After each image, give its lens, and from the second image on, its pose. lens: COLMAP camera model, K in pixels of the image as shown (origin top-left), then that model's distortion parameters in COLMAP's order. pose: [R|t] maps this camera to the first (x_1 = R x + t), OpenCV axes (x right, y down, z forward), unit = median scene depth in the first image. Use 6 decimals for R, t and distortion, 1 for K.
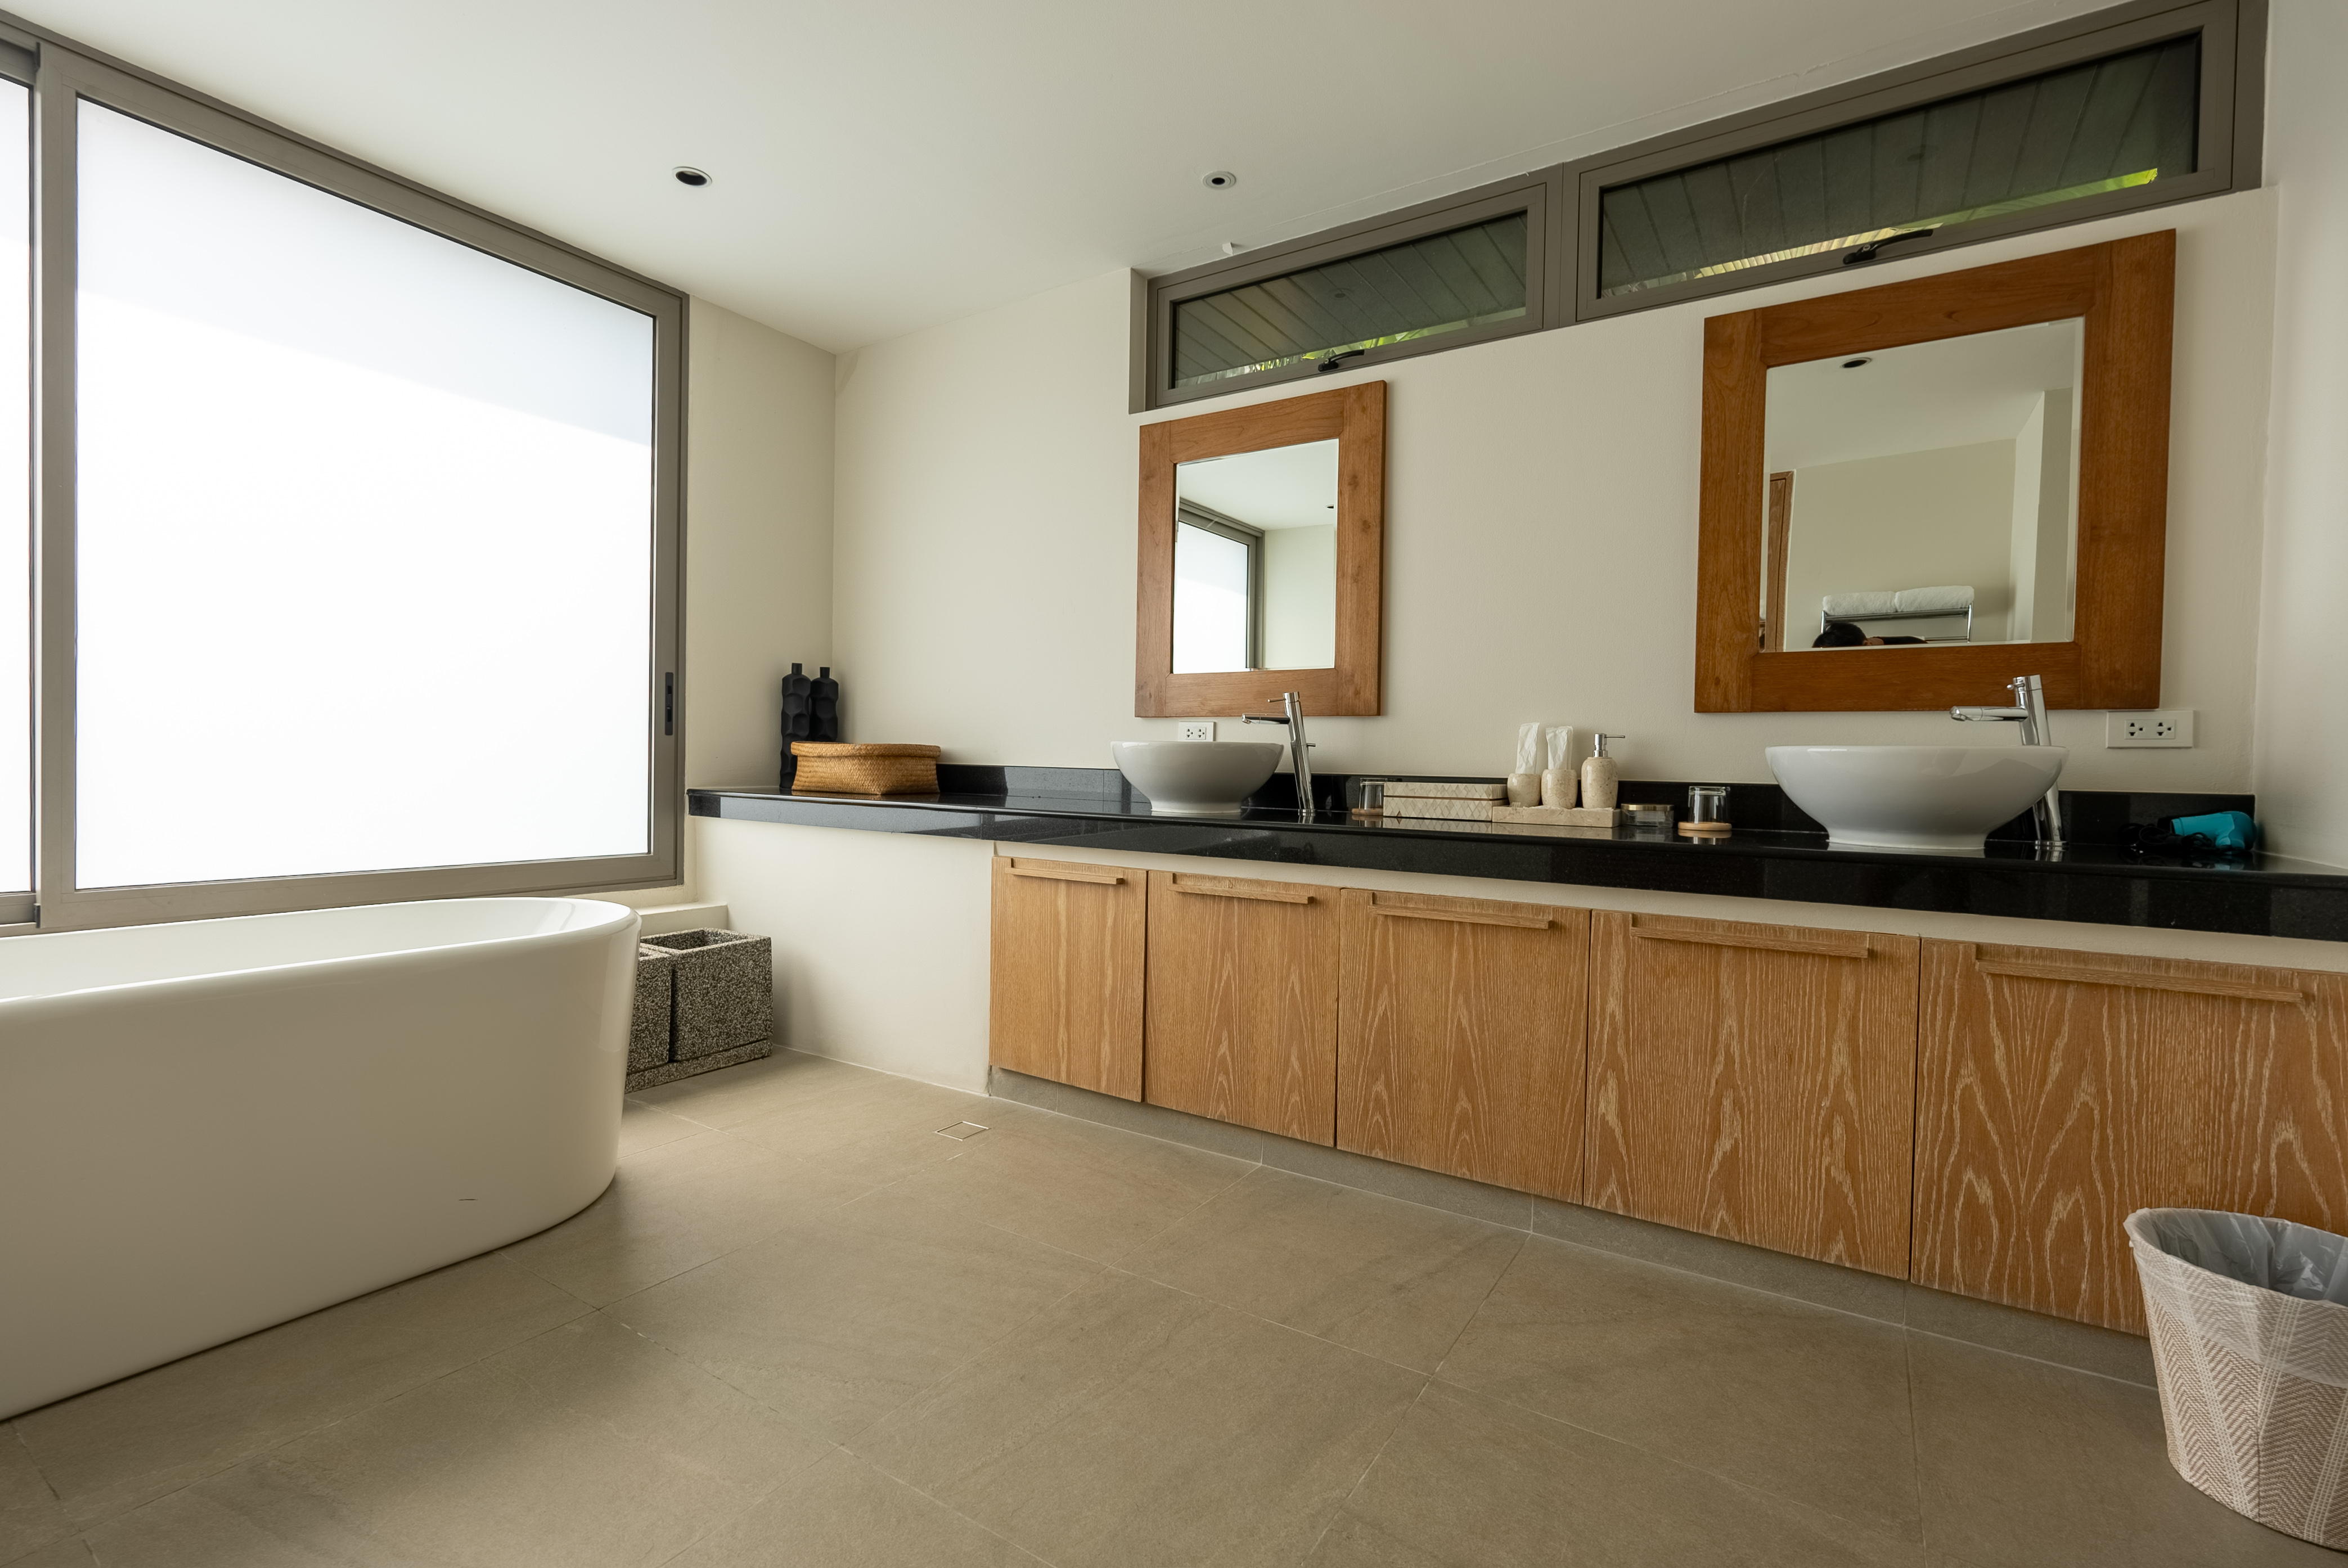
lens RADIAL K [[1048.2, 0, 1157.1], [0, 1048.2, 777.8], [0, 0, 1]] dist [-0.002965, -0.000207]
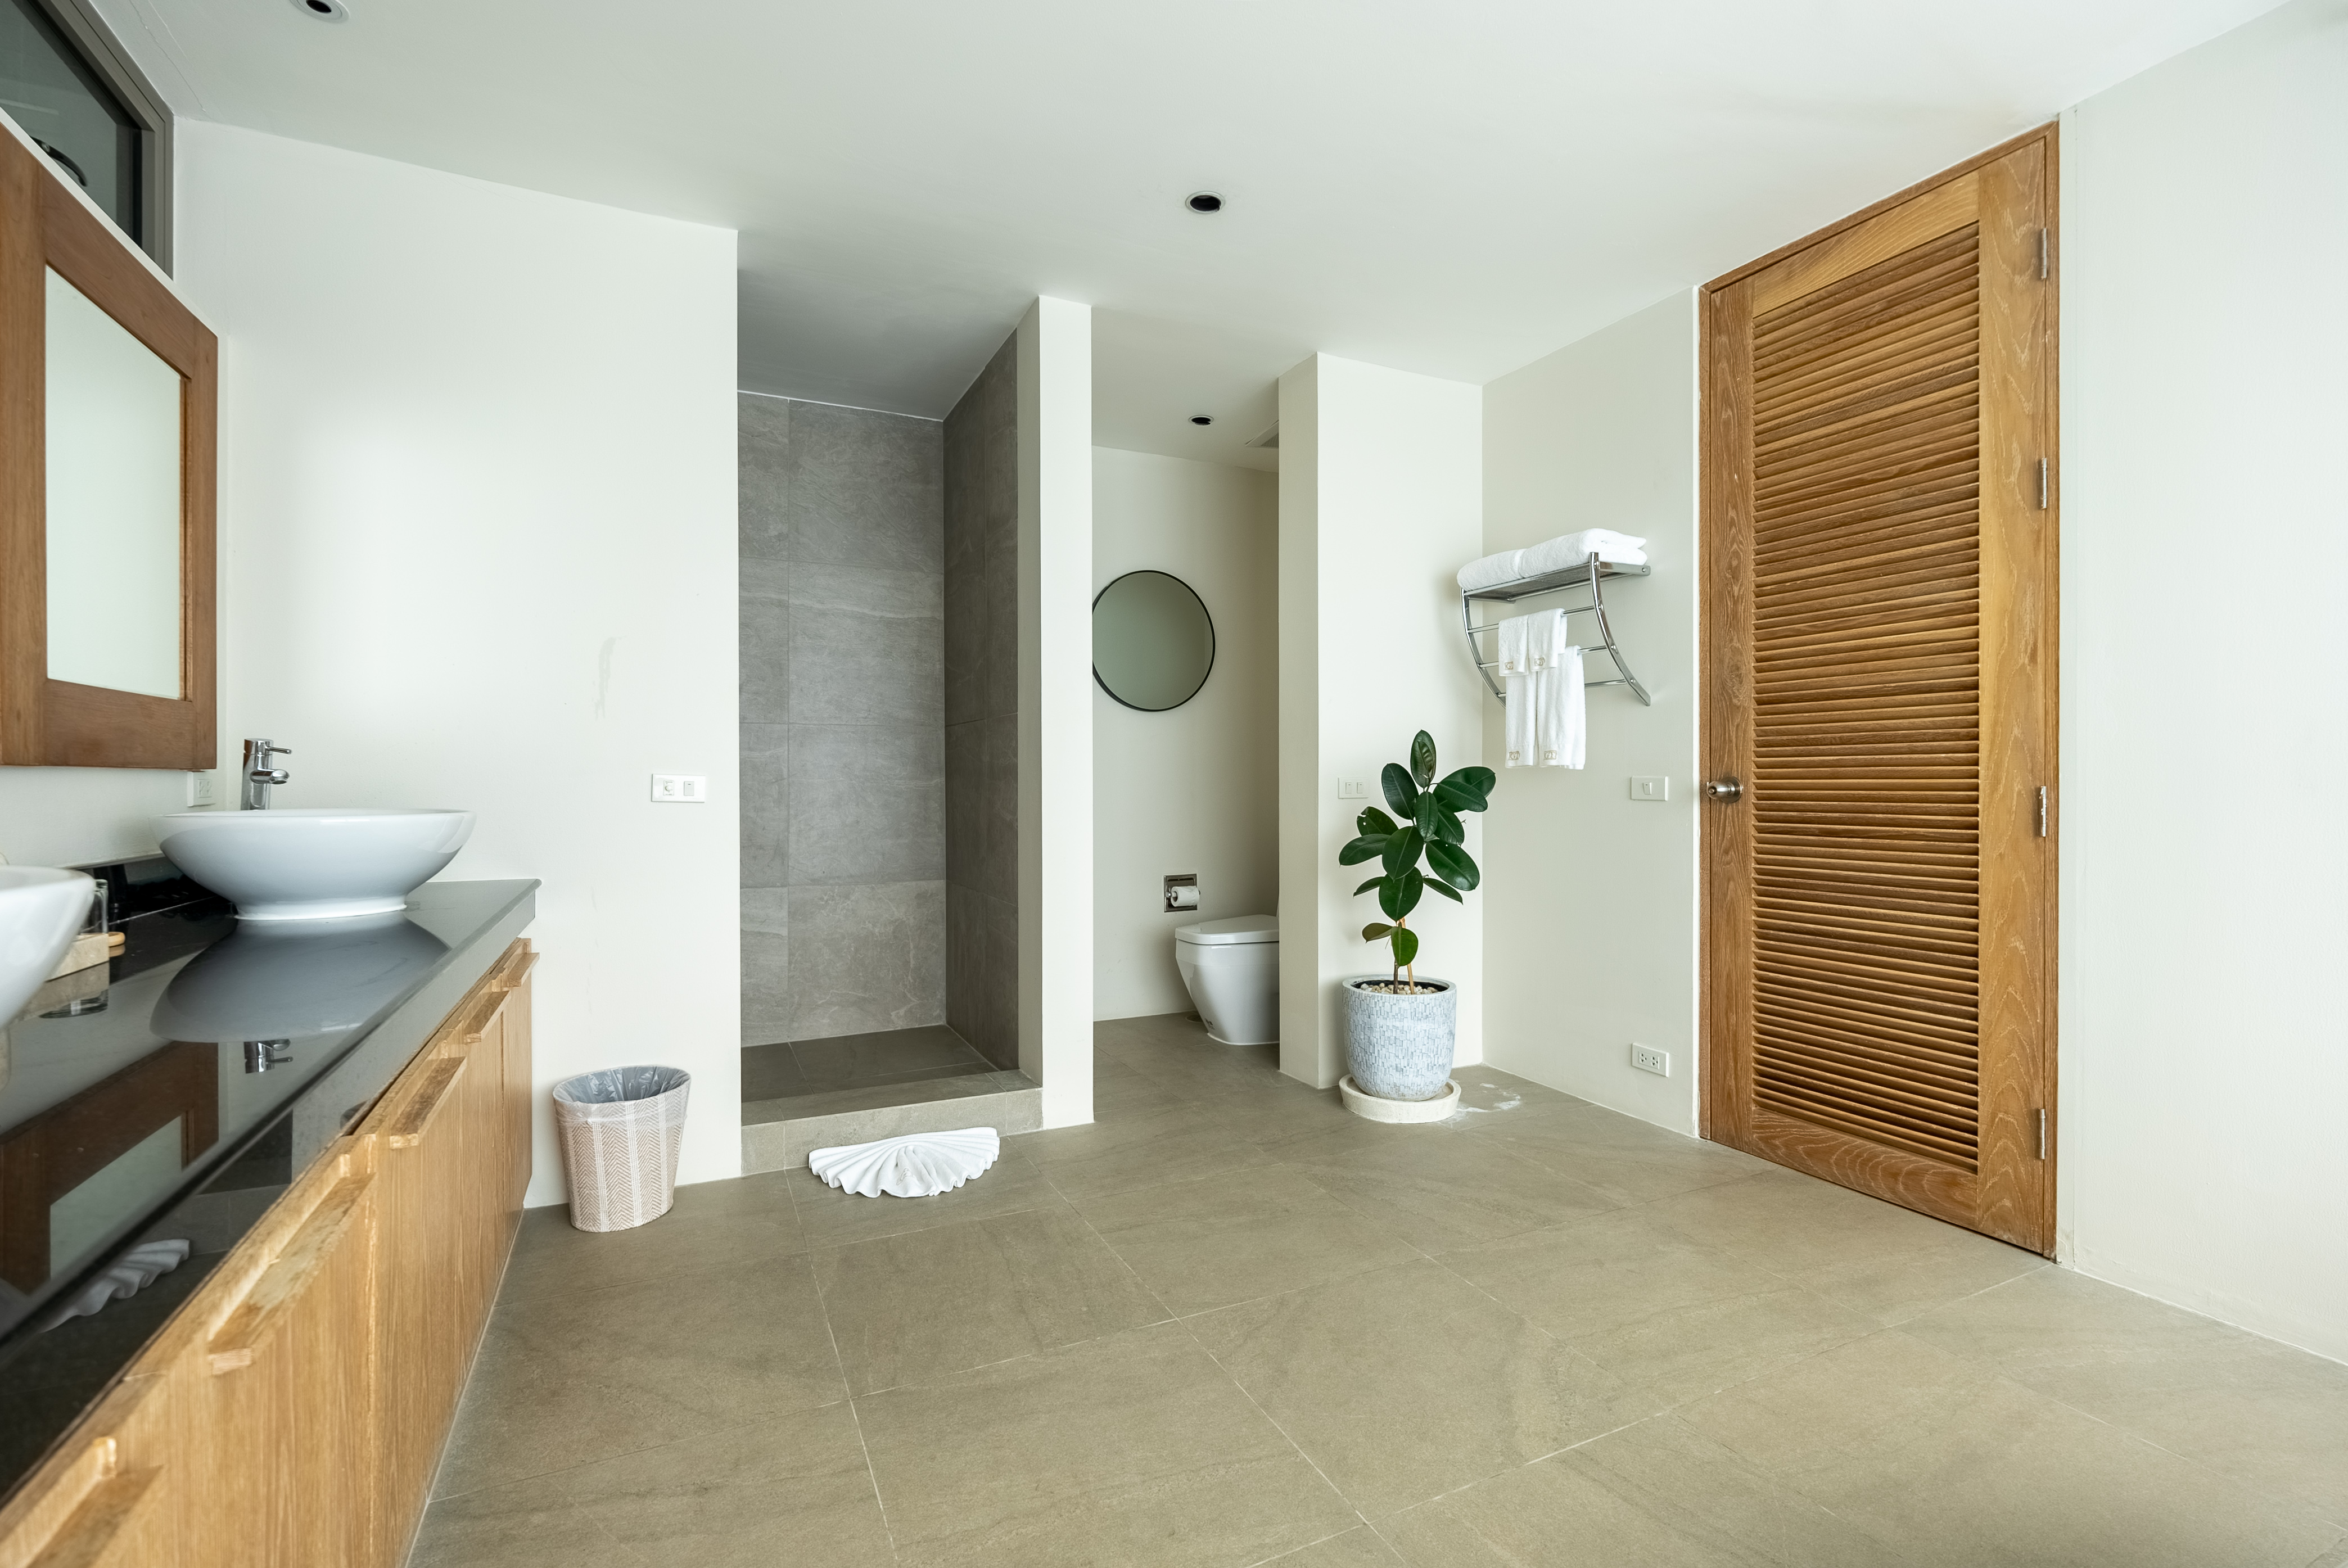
lens RADIAL K [[1048.2, 0, 1162.0], [0, 1048.2, 782.5], [0, 0, 1]] dist [-0.002965, -0.000207]
pose [[-0.859680, -0.017091, 0.510547, -0.492619], [-0.003932, 0.999632, 0.026842, -0.095677], [-0.510818, 0.021068, -0.859431, 1.513353]]
